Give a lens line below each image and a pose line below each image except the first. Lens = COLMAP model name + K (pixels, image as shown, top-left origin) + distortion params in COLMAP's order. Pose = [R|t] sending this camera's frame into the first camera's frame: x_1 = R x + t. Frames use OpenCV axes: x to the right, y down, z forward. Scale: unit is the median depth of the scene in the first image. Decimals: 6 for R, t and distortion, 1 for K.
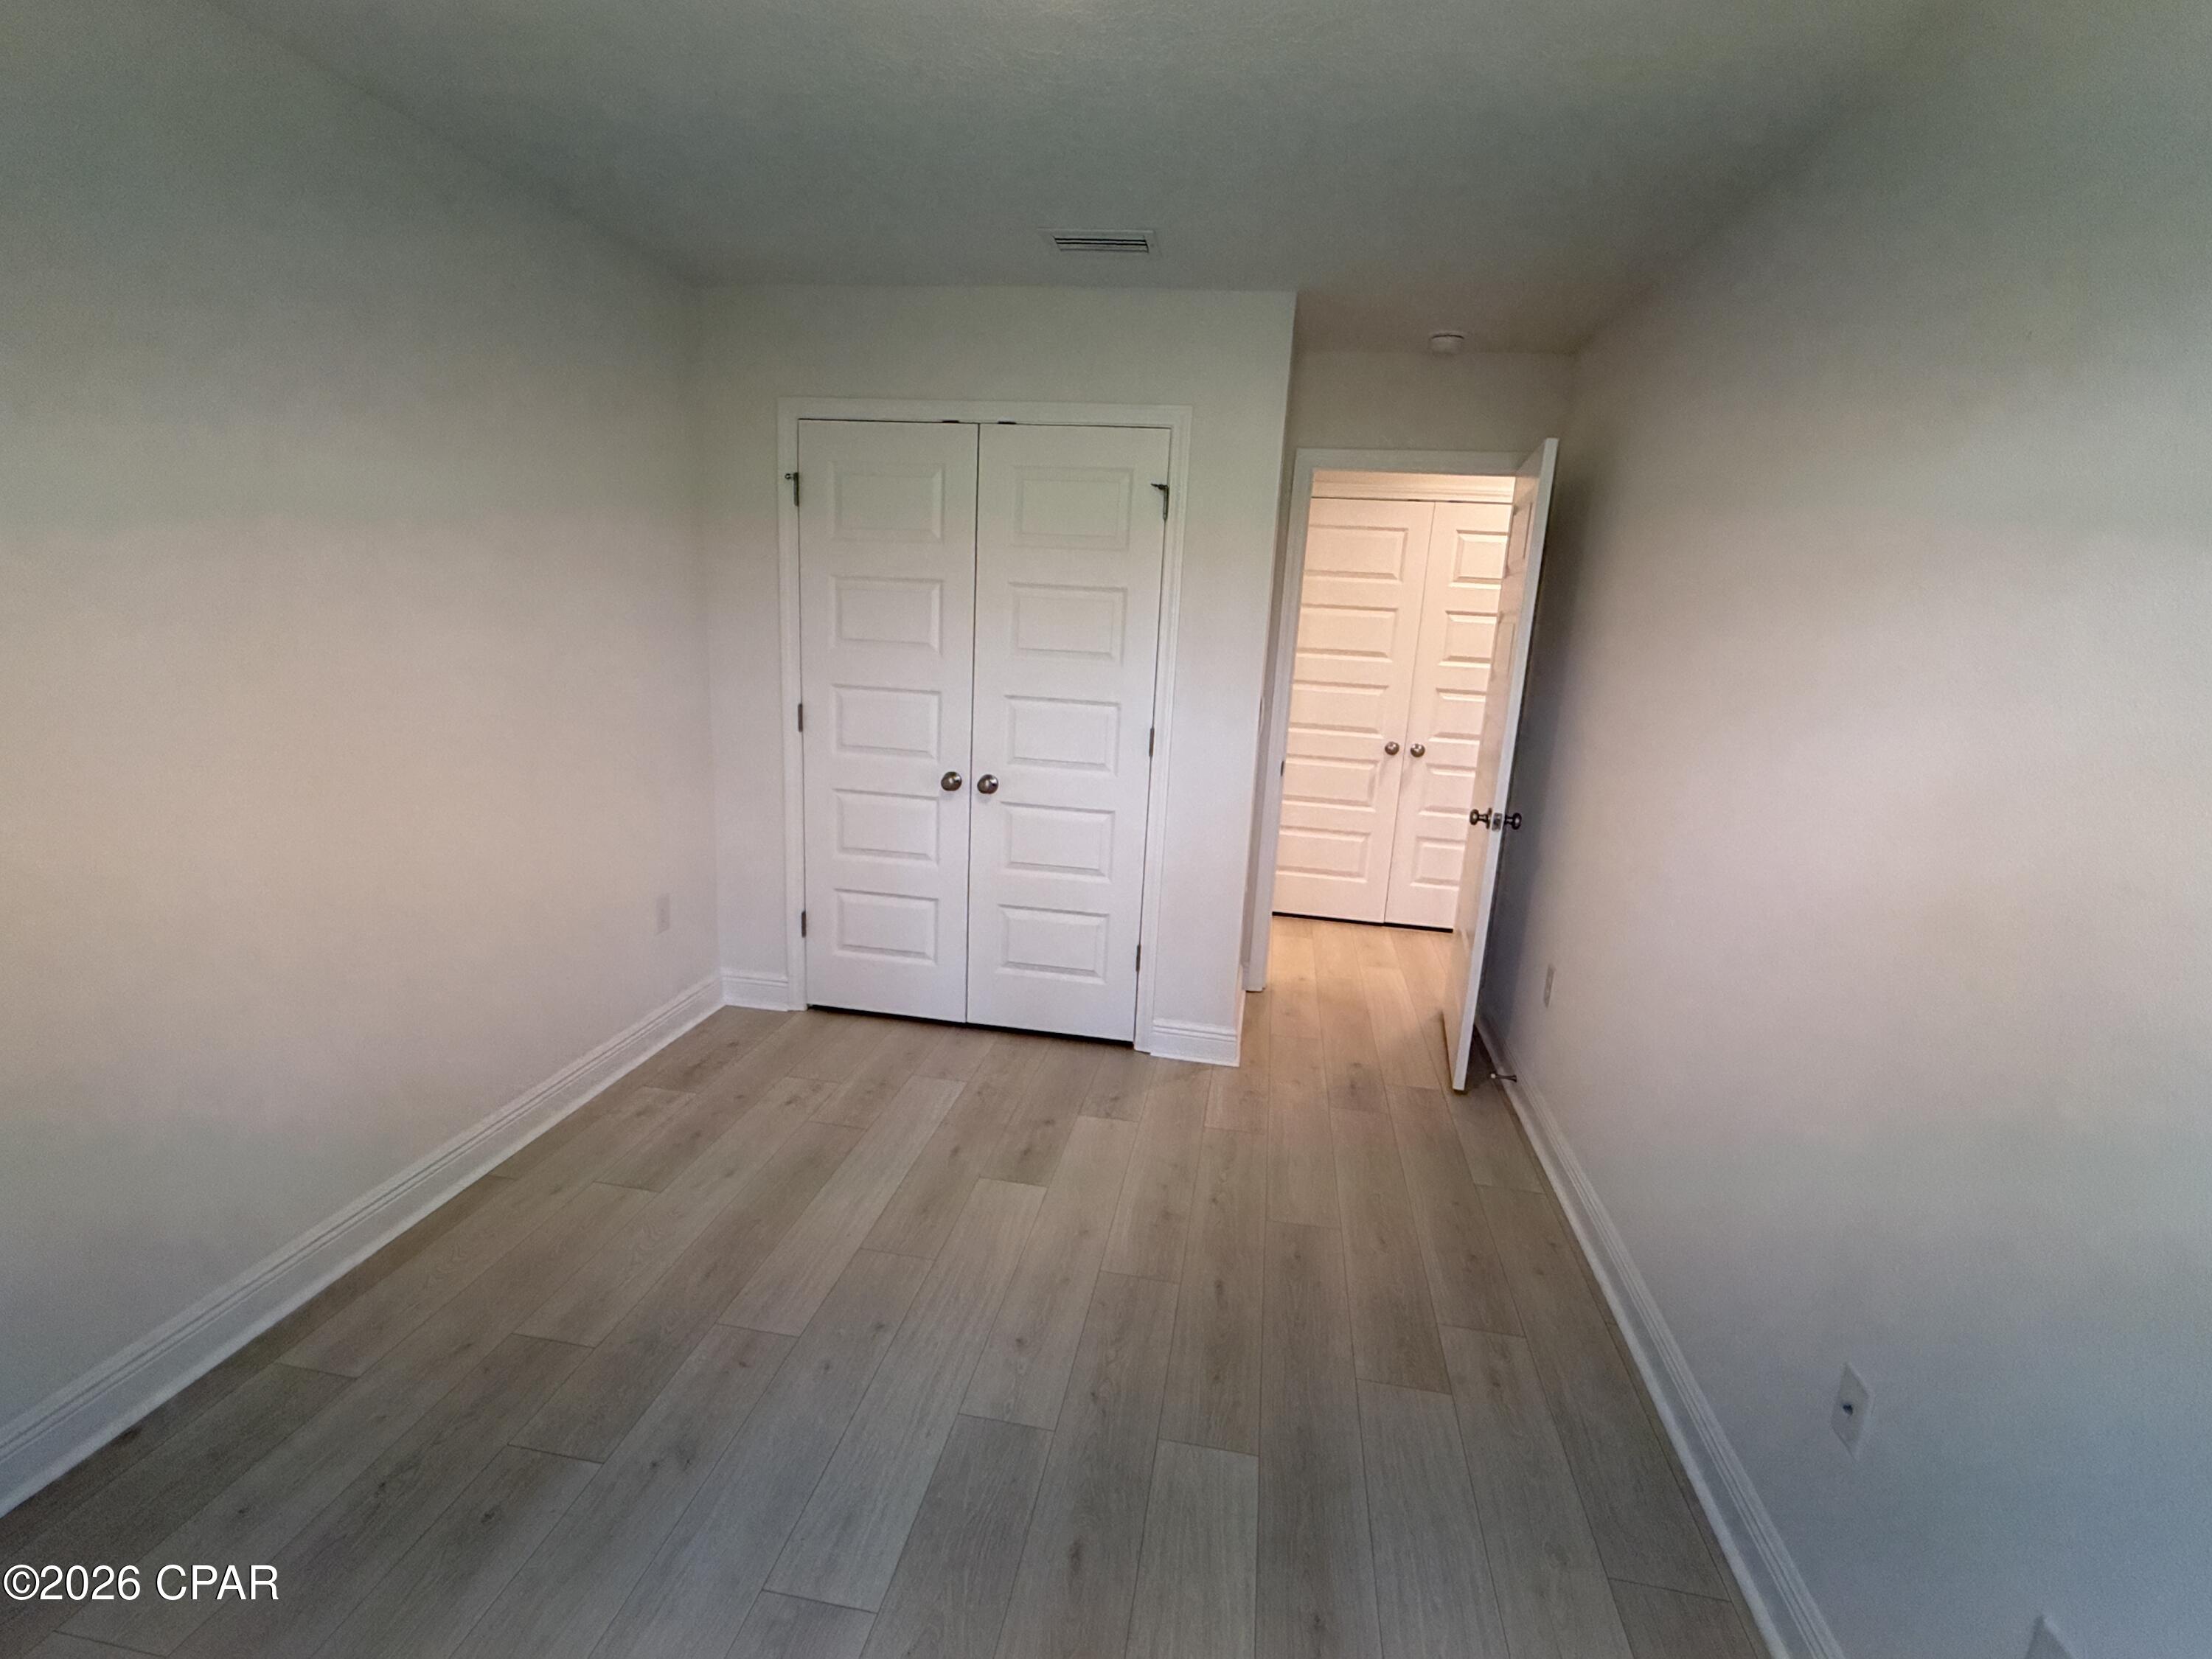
lens RADIAL K [[1015.8, 0, 1100.9], [0, 1015.8, 829.7], [0, 0, 1]] dist [0.002430, -0.000610]
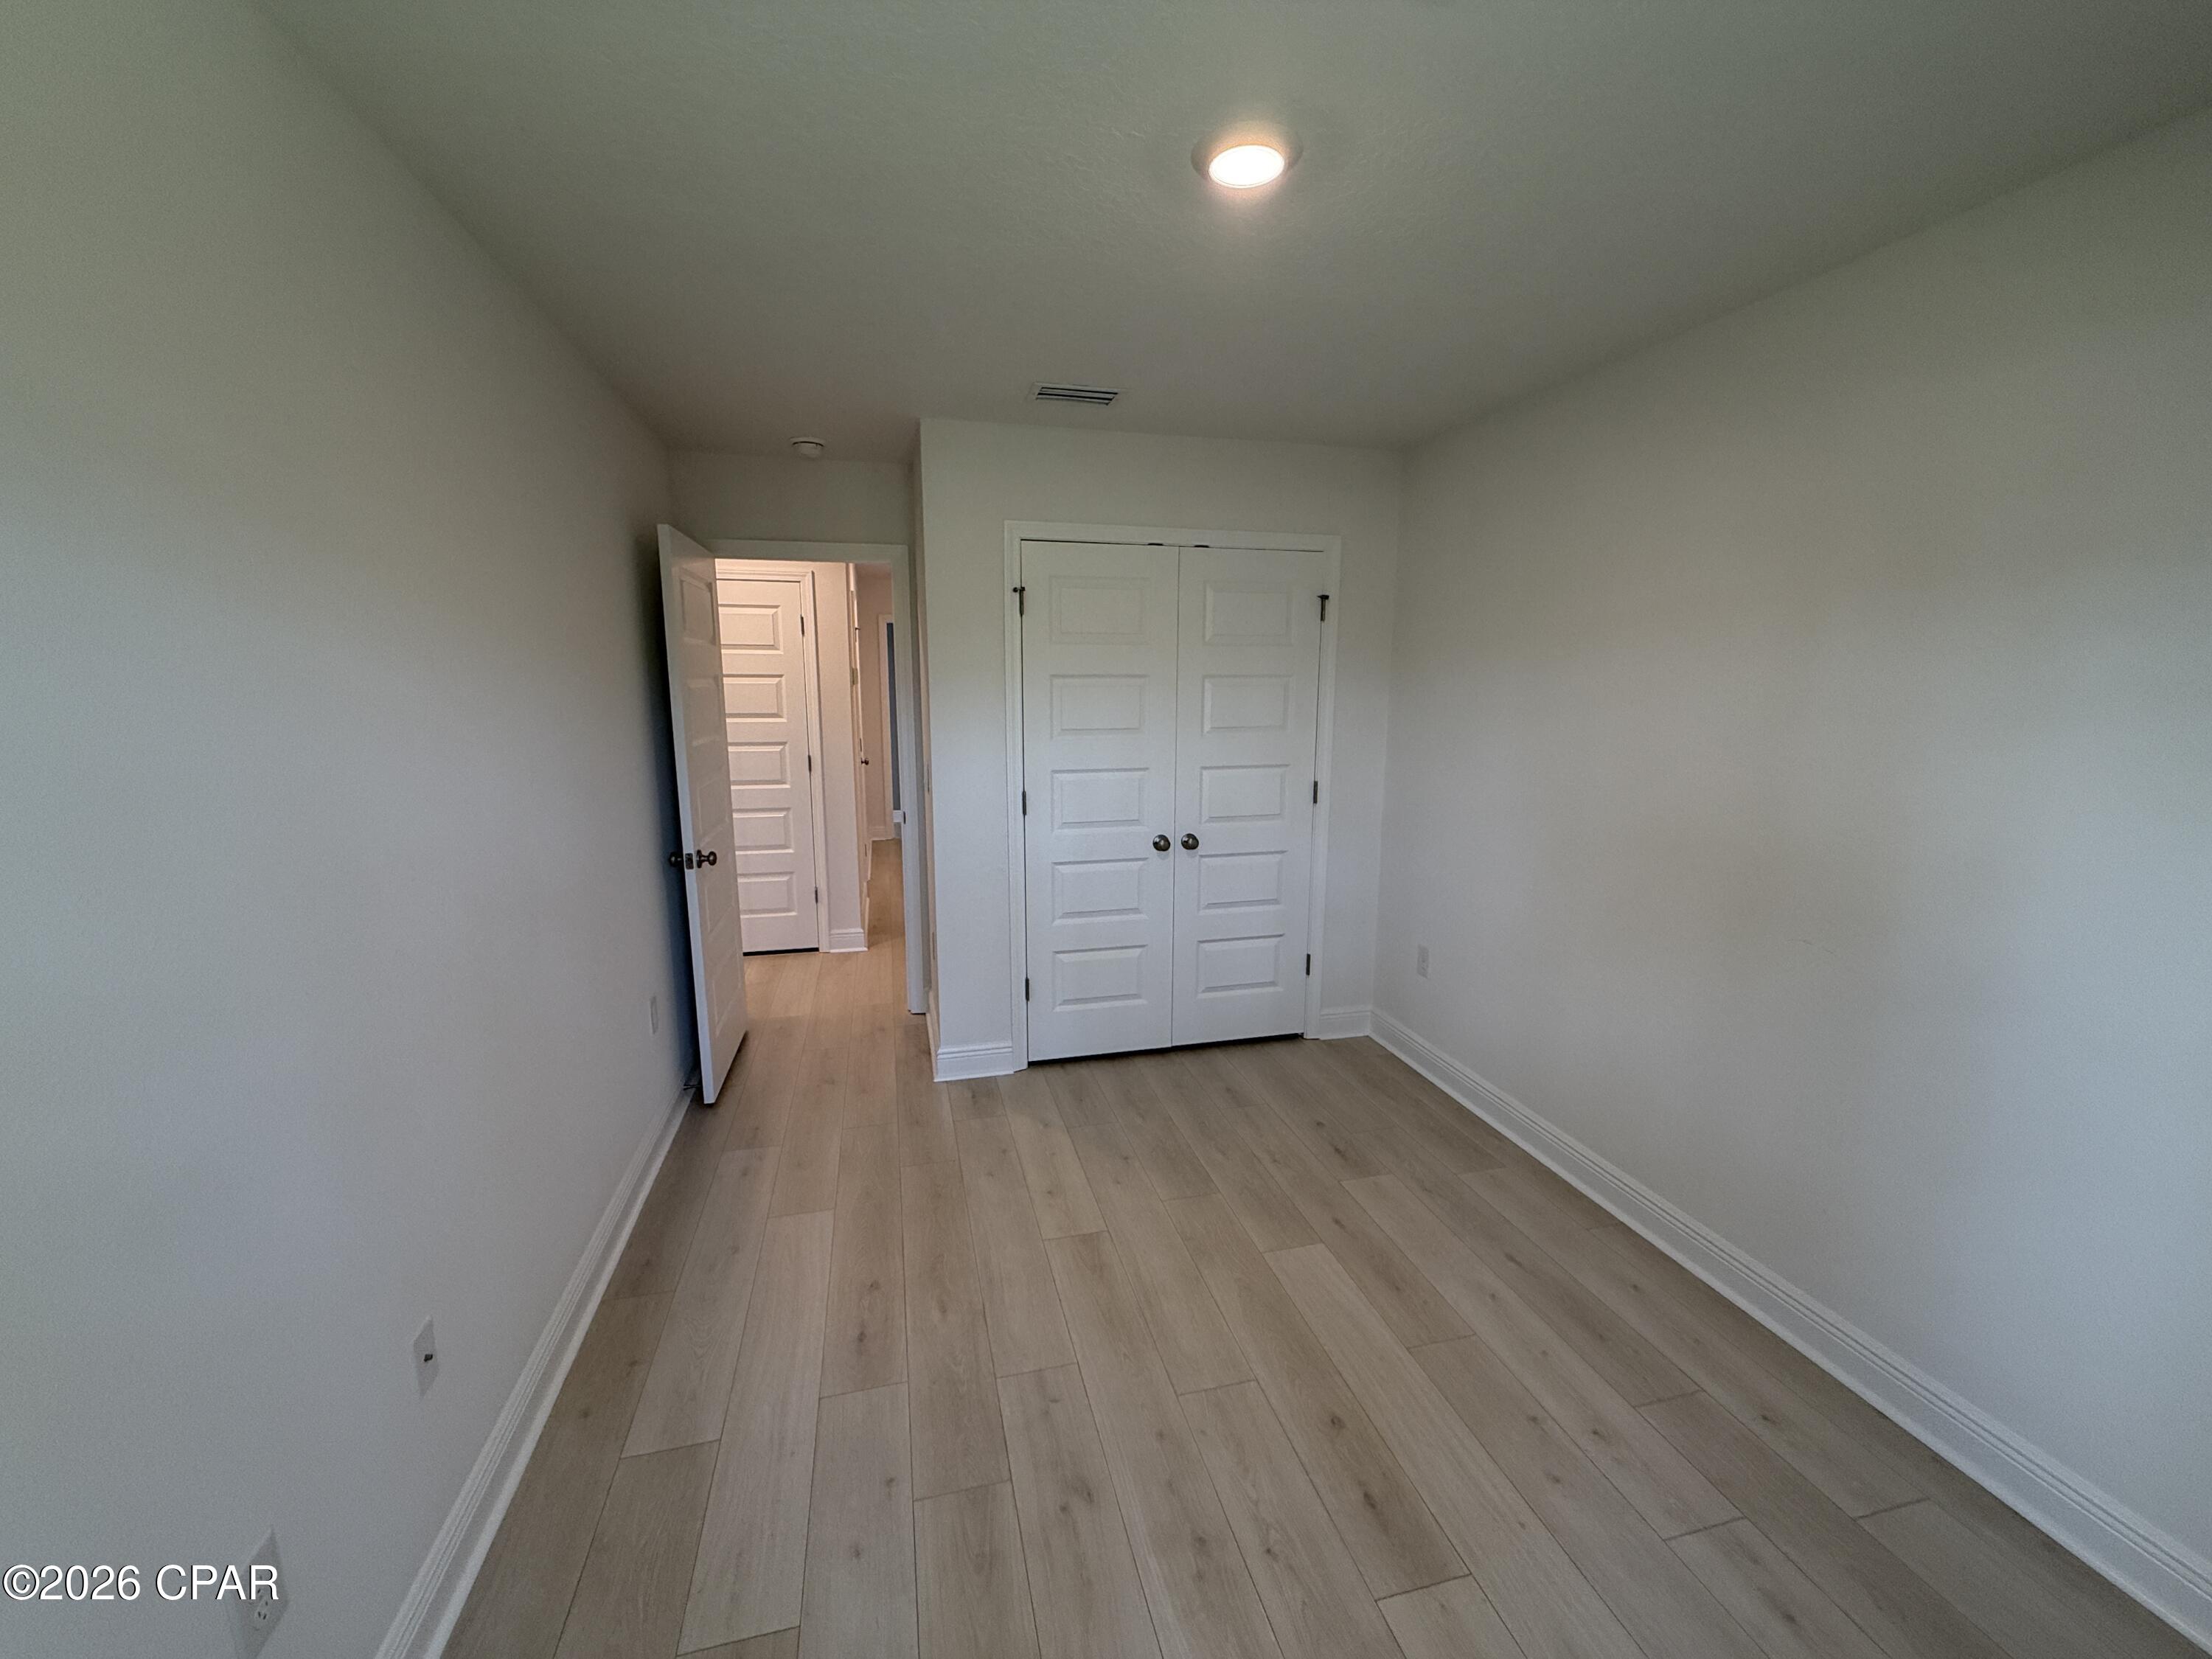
lens RADIAL K [[879.1, 0, 1098.5], [0, 879.1, 836.4], [0, 0, 1]] dist [-0.001445, 0.000264]
pose [[0.918435, -0.114446, 0.378654, -0.598857], [0.130752, 0.991260, -0.017539, -0.046745], [-0.373338, 0.065618, 0.925372, 0.081884]]
